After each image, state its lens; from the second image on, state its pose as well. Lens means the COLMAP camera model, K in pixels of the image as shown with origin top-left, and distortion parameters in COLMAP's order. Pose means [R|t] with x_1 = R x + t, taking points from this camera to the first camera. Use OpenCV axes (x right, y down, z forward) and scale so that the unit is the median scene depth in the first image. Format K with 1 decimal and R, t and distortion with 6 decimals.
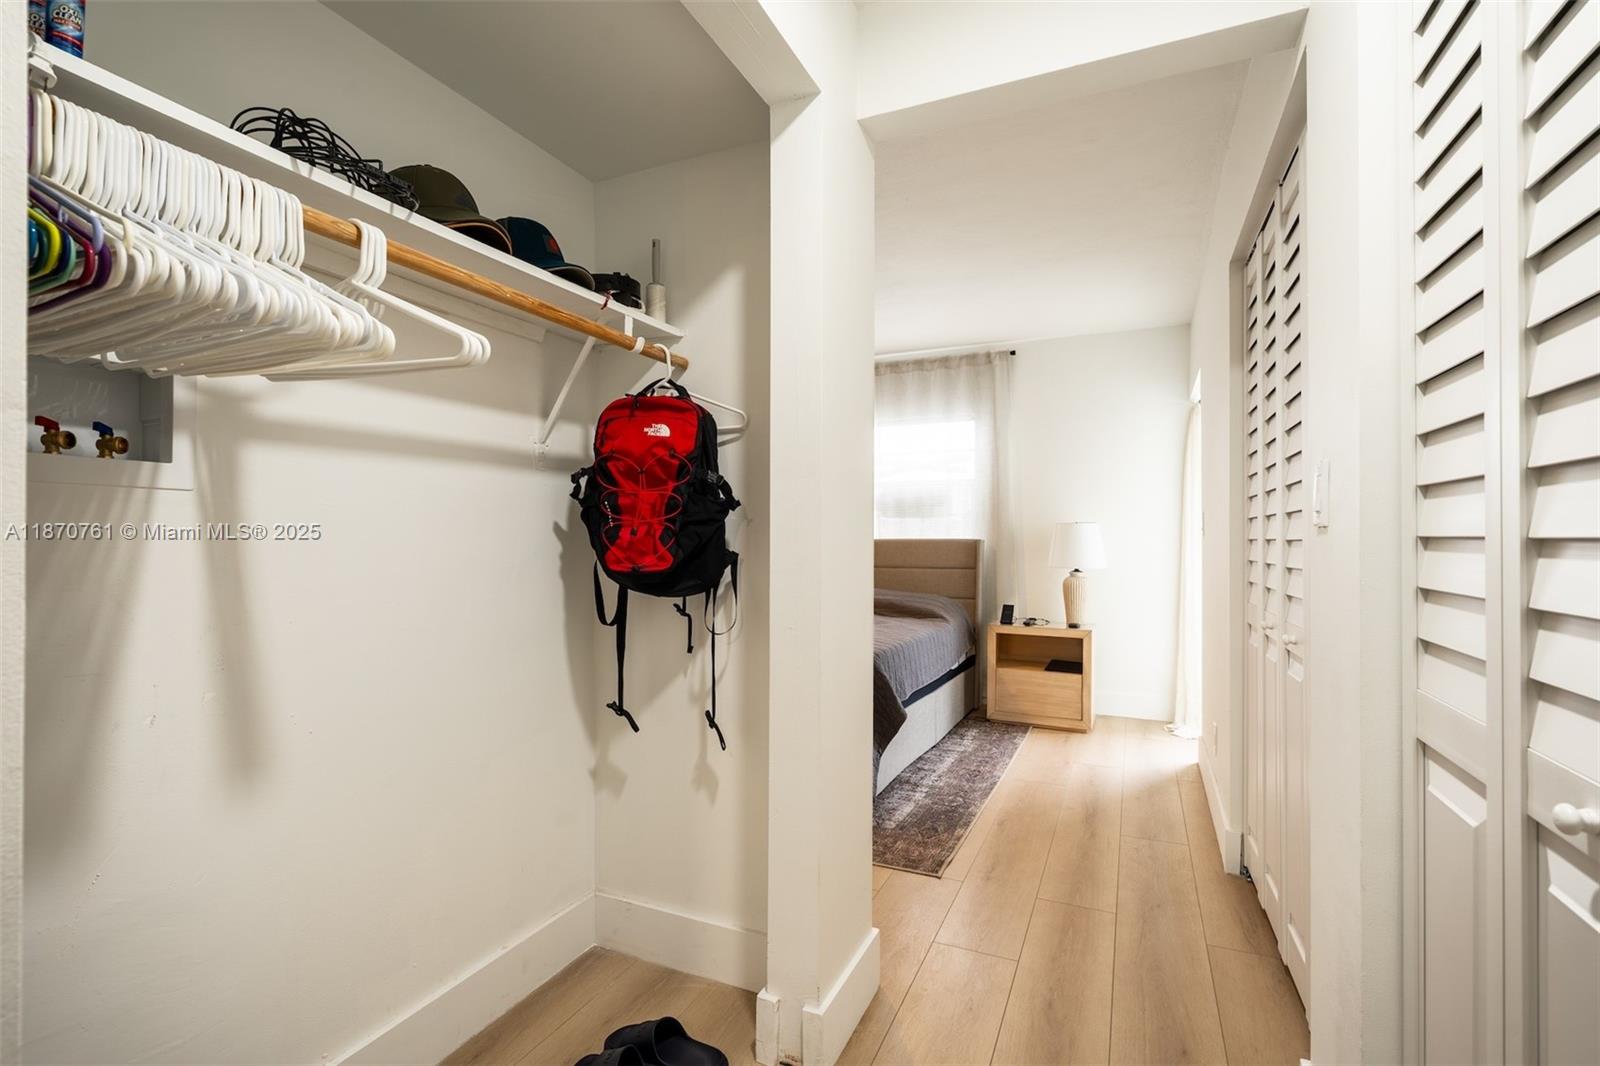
lens RADIAL K [[717.5, 0, 800.8], [0, 717.5, 543.1], [0, 0, 1]] dist [0.002329, 0.000919]
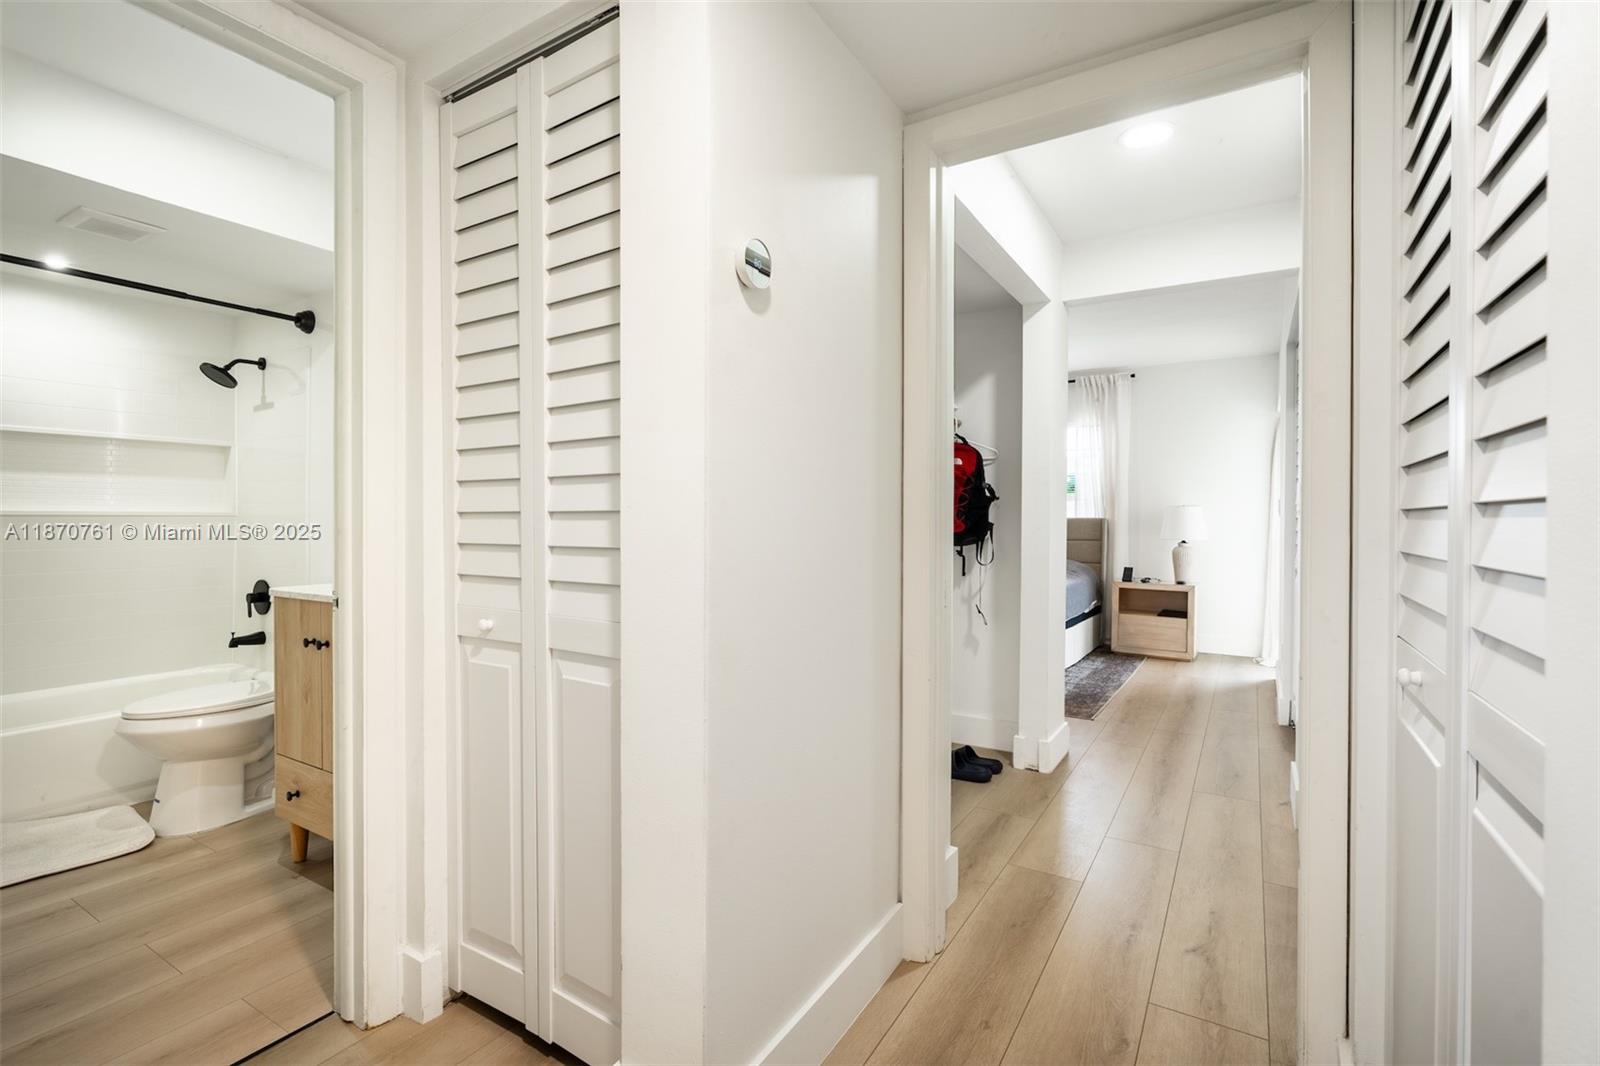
lens RADIAL K [[717.5, 0, 789.2], [0, 717.5, 528.5], [0, 0, 1]] dist [0.002329, 0.000919]
pose [[0.990212, 0.004666, -0.139494, -0.158203], [-0.003559, 0.999960, 0.008185, 0.005873], [0.139527, -0.007609, 0.990189, -0.431801]]
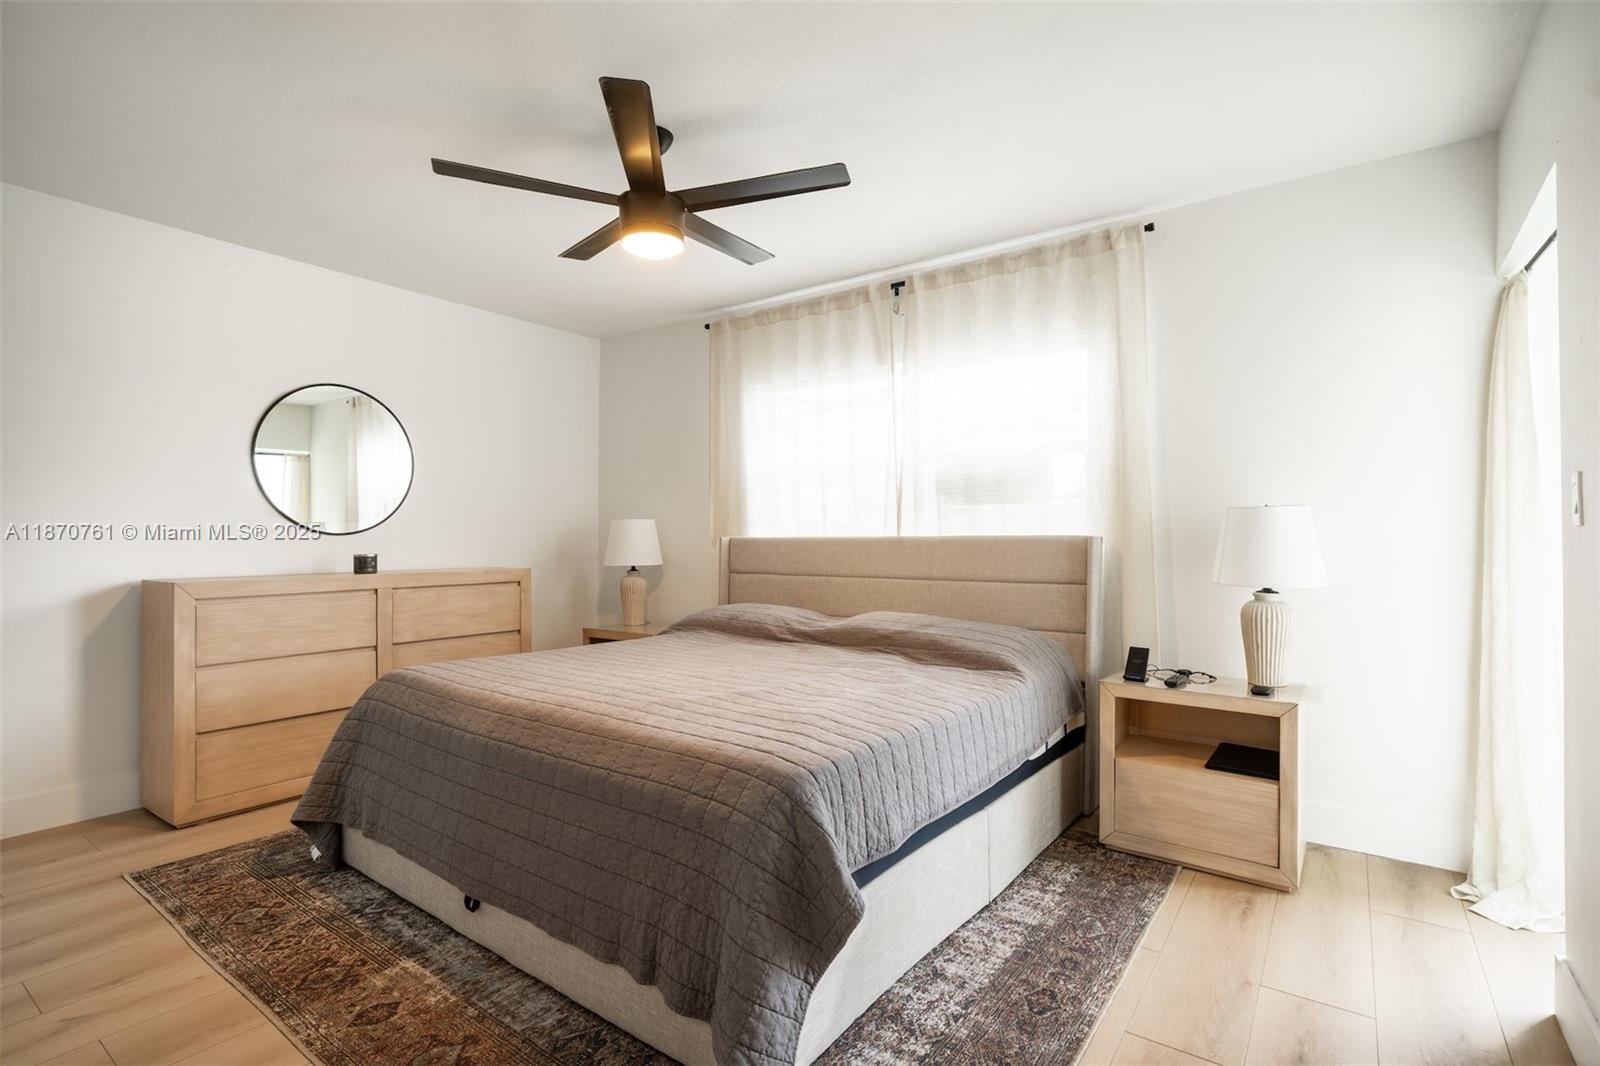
lens RADIAL K [[745.0, 0, 807.6], [0, 745.0, 538.8], [0, 0, 1]] dist [0.003387, 0.000131]
pose [[0.981803, -0.002383, -0.189887, 0.148610], [0.000814, 0.999965, -0.008338, 0.002257], [0.189900, 0.008032, 0.981771, 0.374029]]
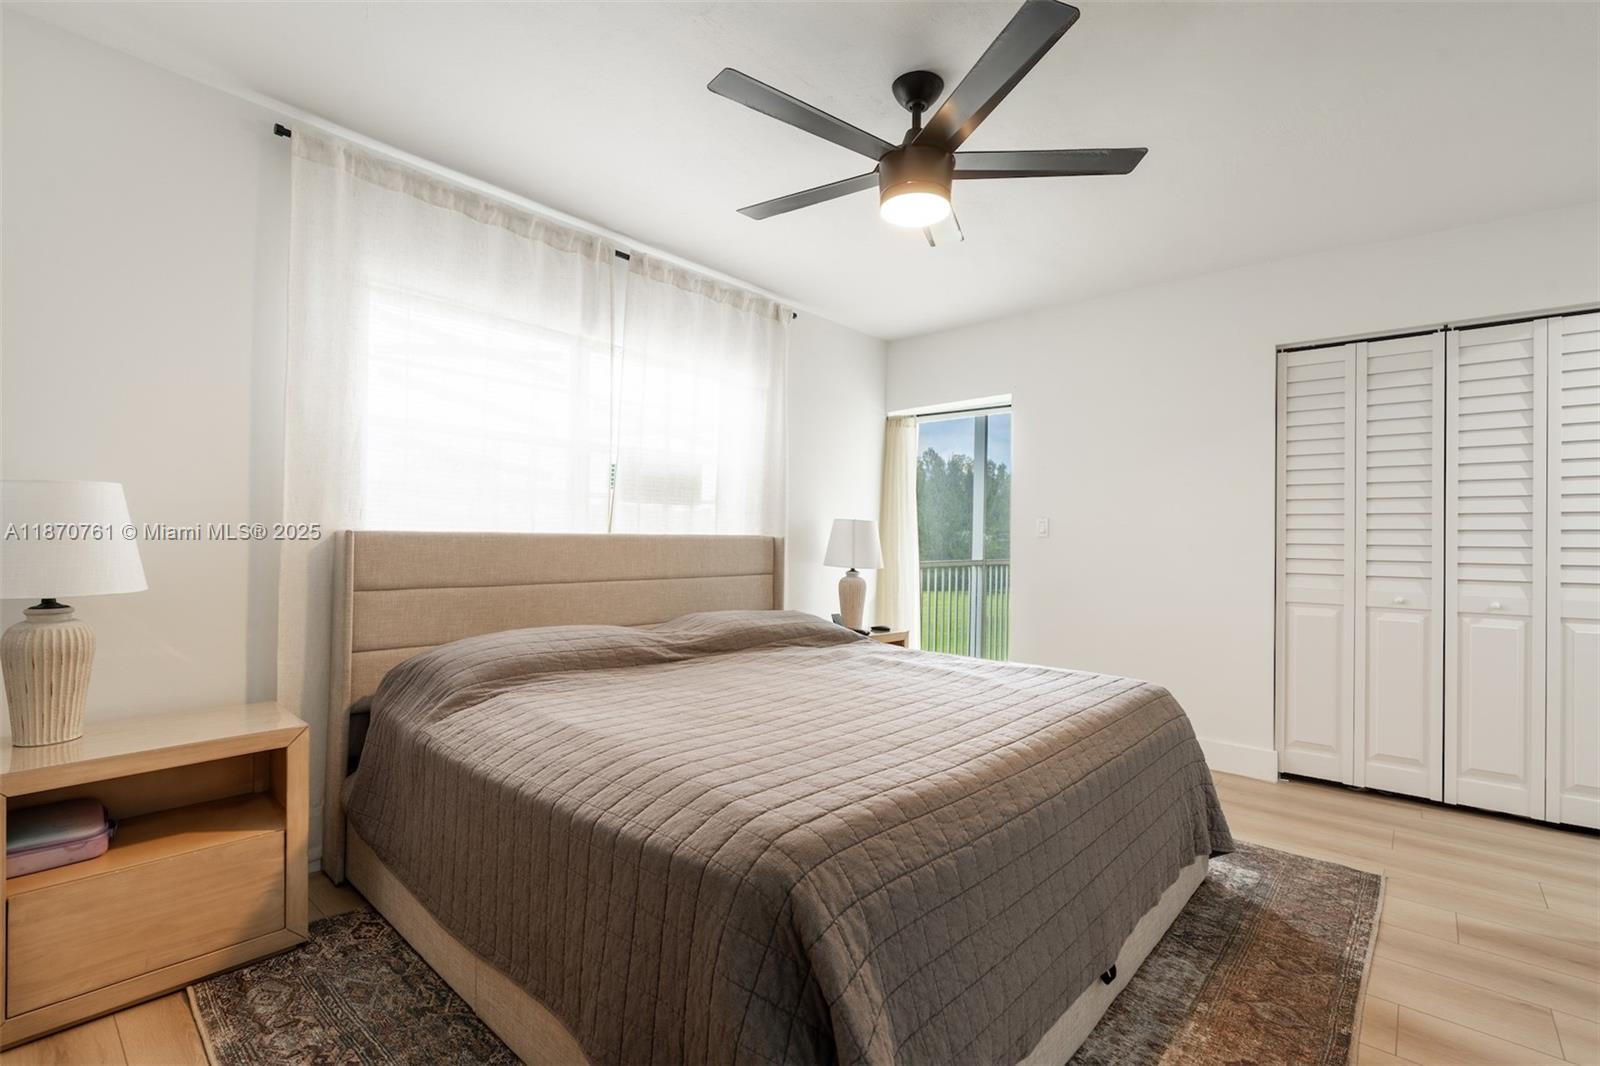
lens RADIAL K [[717.5, 0, 789.3], [0, 717.5, 534.2], [0, 0, 1]] dist [0.002329, 0.000919]
pose [[0.299332, 0.009006, 0.954107, -0.573723], [-0.000097, 0.999956, -0.009408, -0.000388], [-0.954149, 0.002724, 0.299319, 0.849489]]
